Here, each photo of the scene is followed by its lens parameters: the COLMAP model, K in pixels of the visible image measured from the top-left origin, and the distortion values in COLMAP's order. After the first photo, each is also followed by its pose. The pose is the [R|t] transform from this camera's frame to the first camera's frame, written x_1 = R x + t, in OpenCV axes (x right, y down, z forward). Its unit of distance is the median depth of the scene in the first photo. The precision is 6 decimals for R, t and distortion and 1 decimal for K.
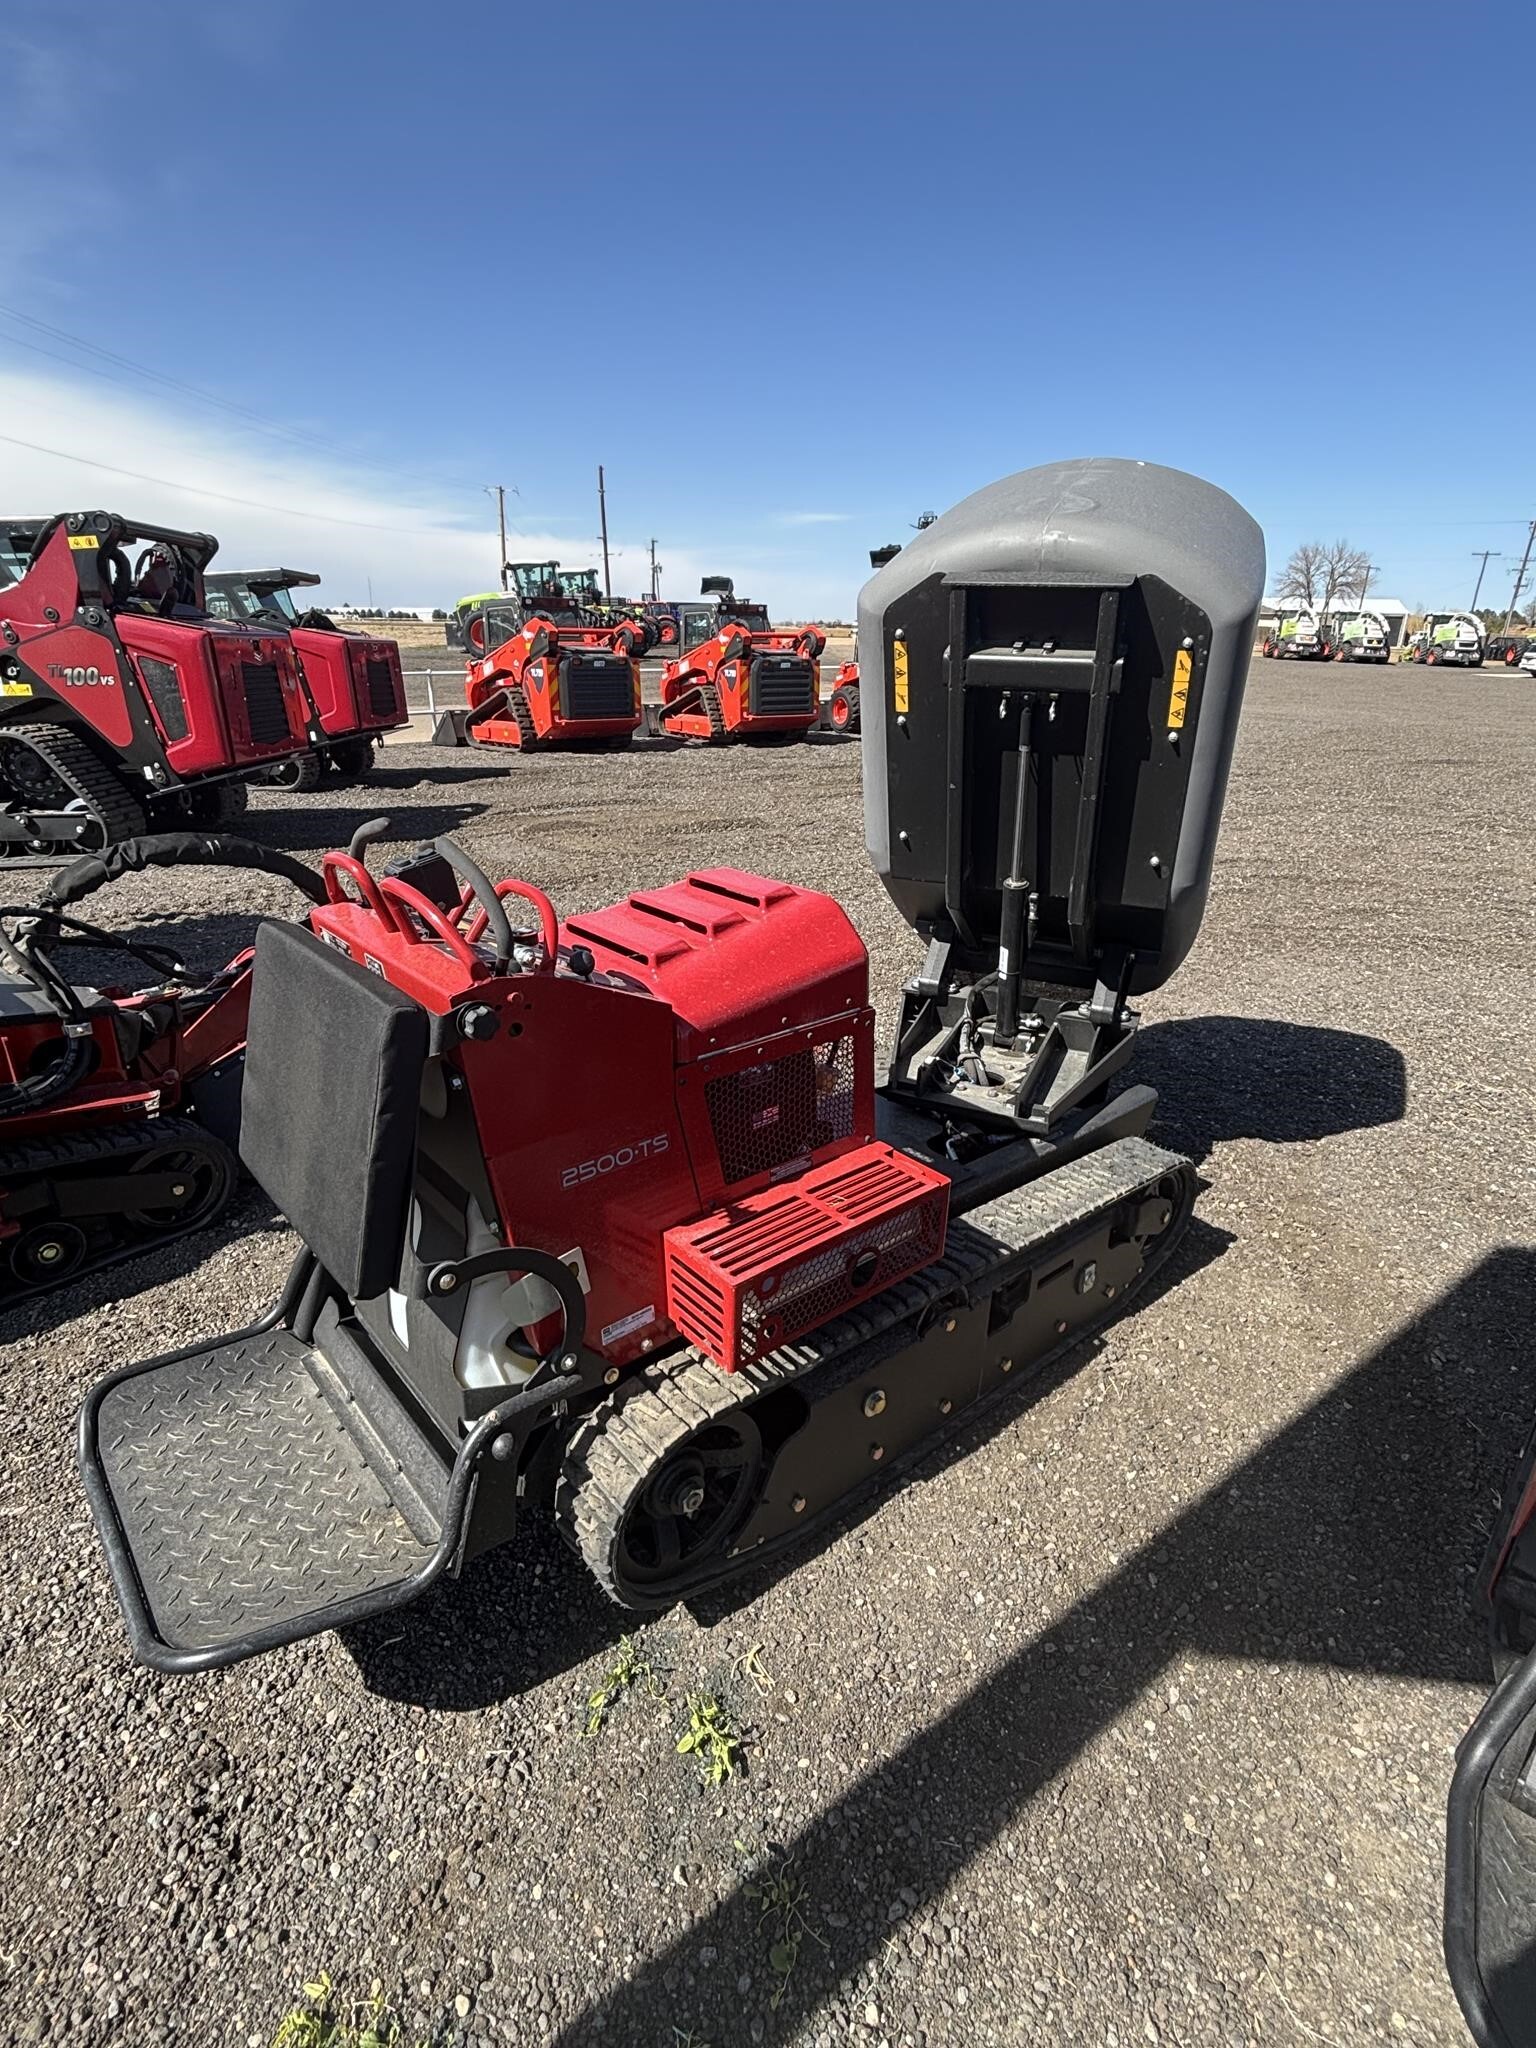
lens RADIAL K [[1029.9, 0, 772.4], [0, 1029.9, 1012.0], [0, 0, 1]] dist [-0.008530, 0.000703]
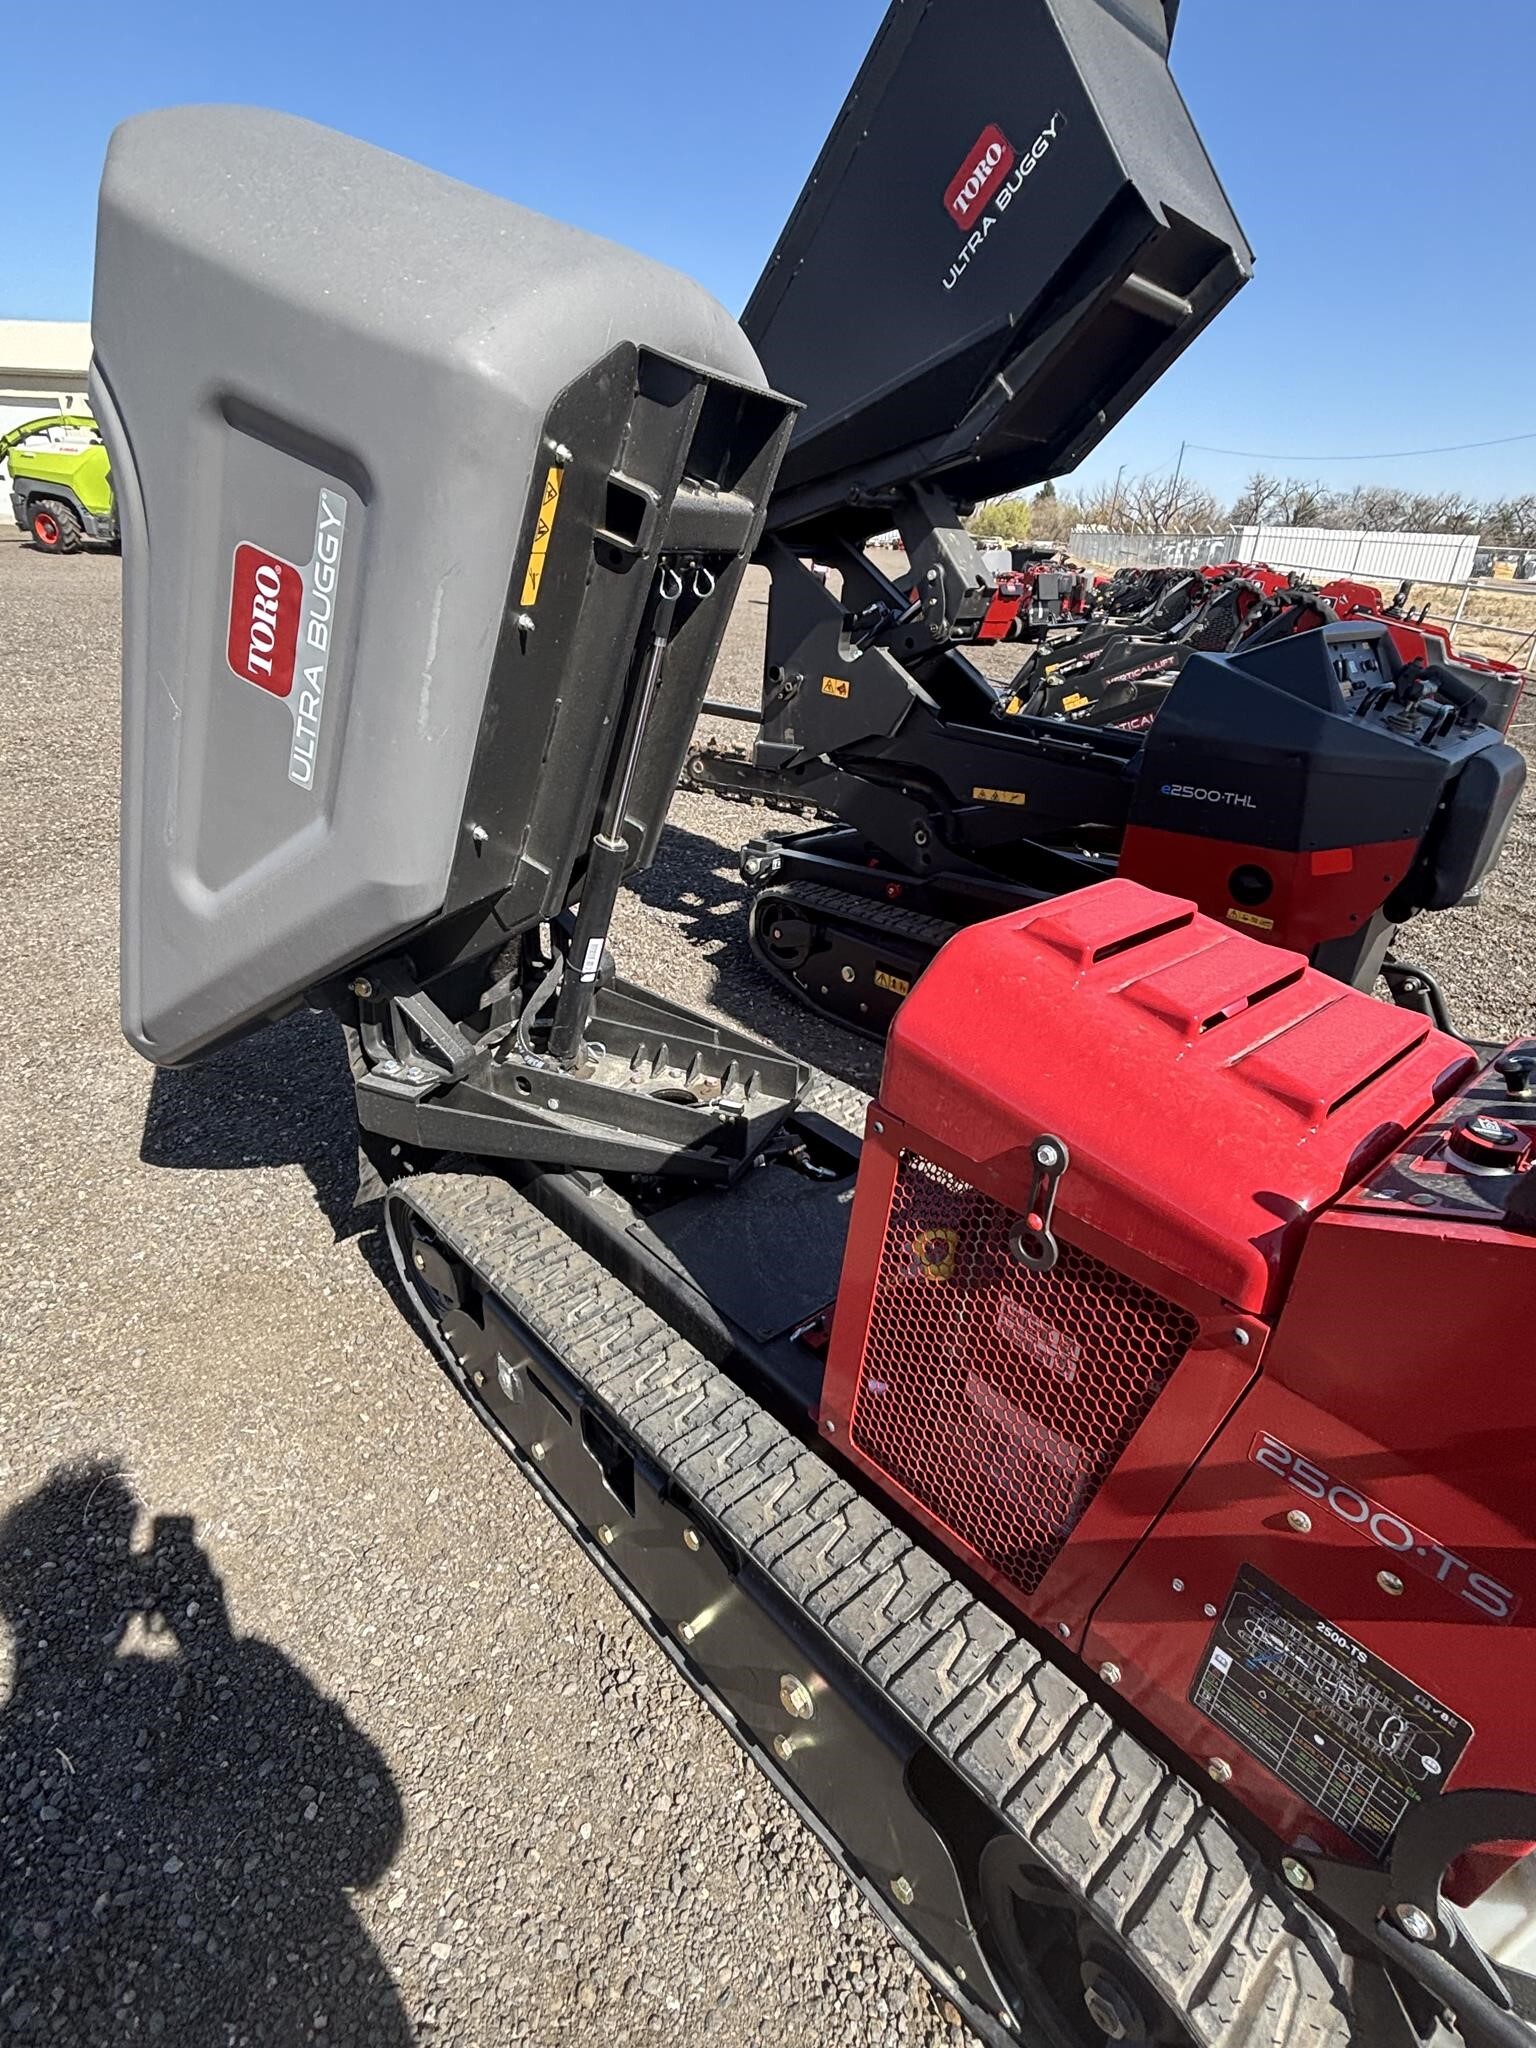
lens RADIAL K [[1027.6, 0, 769.4], [0, 1027.6, 1017.9], [0, 0, 1]] dist [-0.017180, 0.011462]
pose [[-0.014515, -0.453851, 0.890959, -0.536796], [0.304357, 0.846765, 0.436298, -0.364429], [-0.952447, 0.277502, 0.125842, 1.042682]]
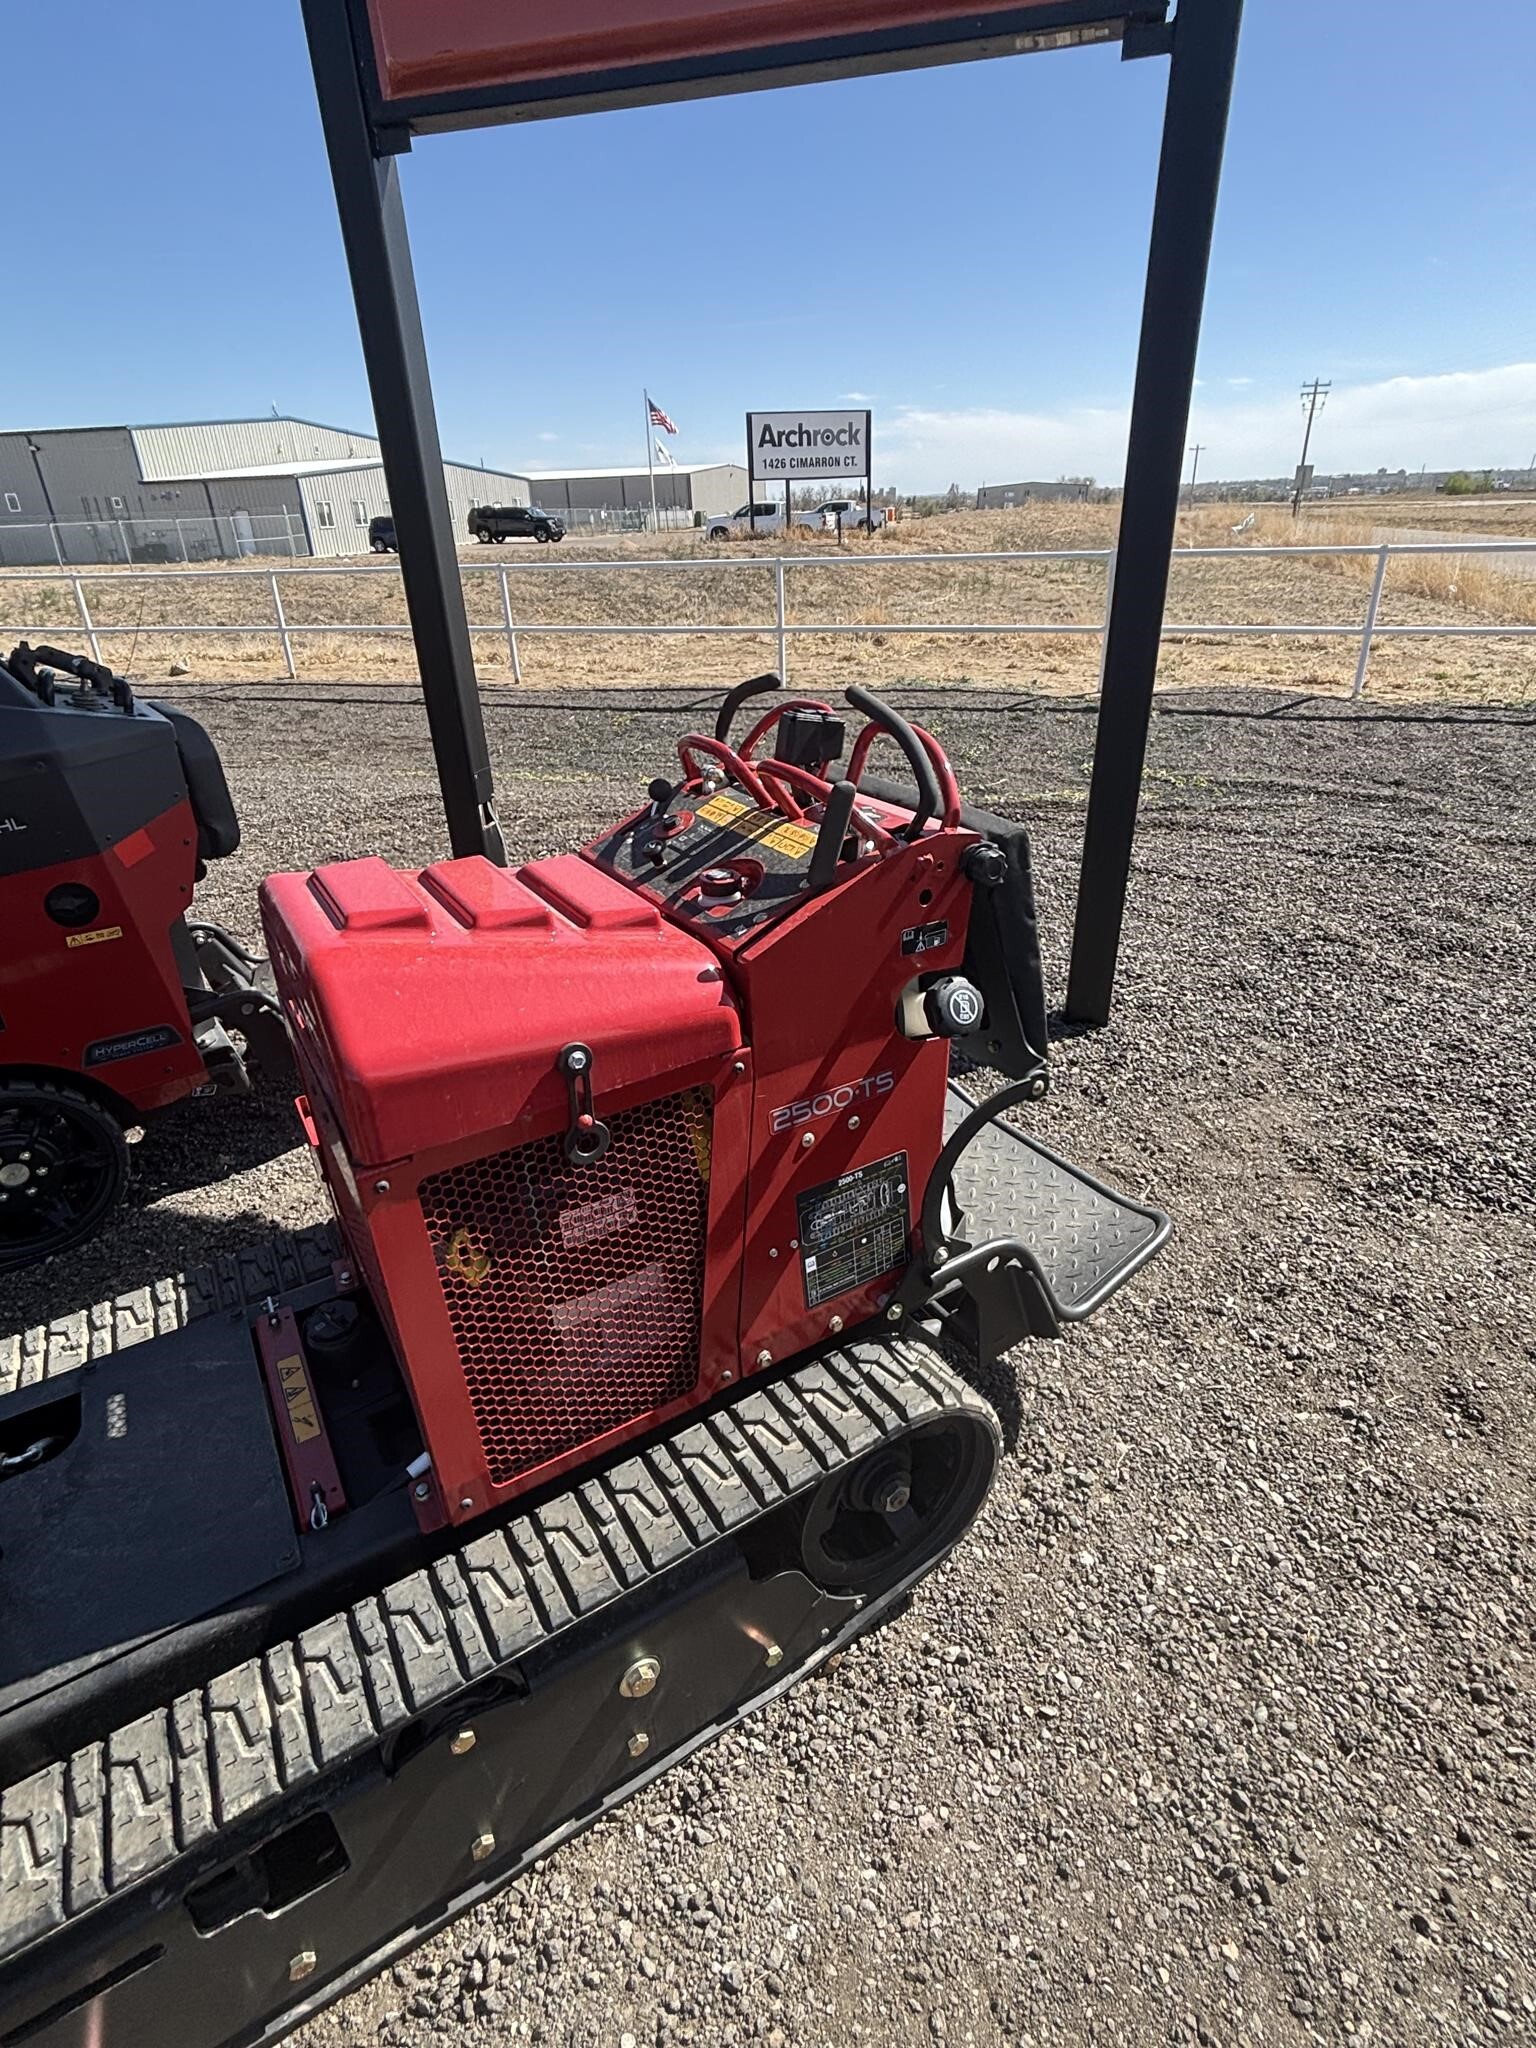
lens RADIAL K [[1028.4, 0, 766.6], [0, 1028.4, 1021.6], [0, 0, 1]] dist [-0.022438, 0.014781]
pose [[-0.986910, -0.055806, 0.151310, -0.333659], [0.073699, 0.678464, 0.730927, -0.458874], [-0.143449, 0.732511, -0.665470, 1.312381]]
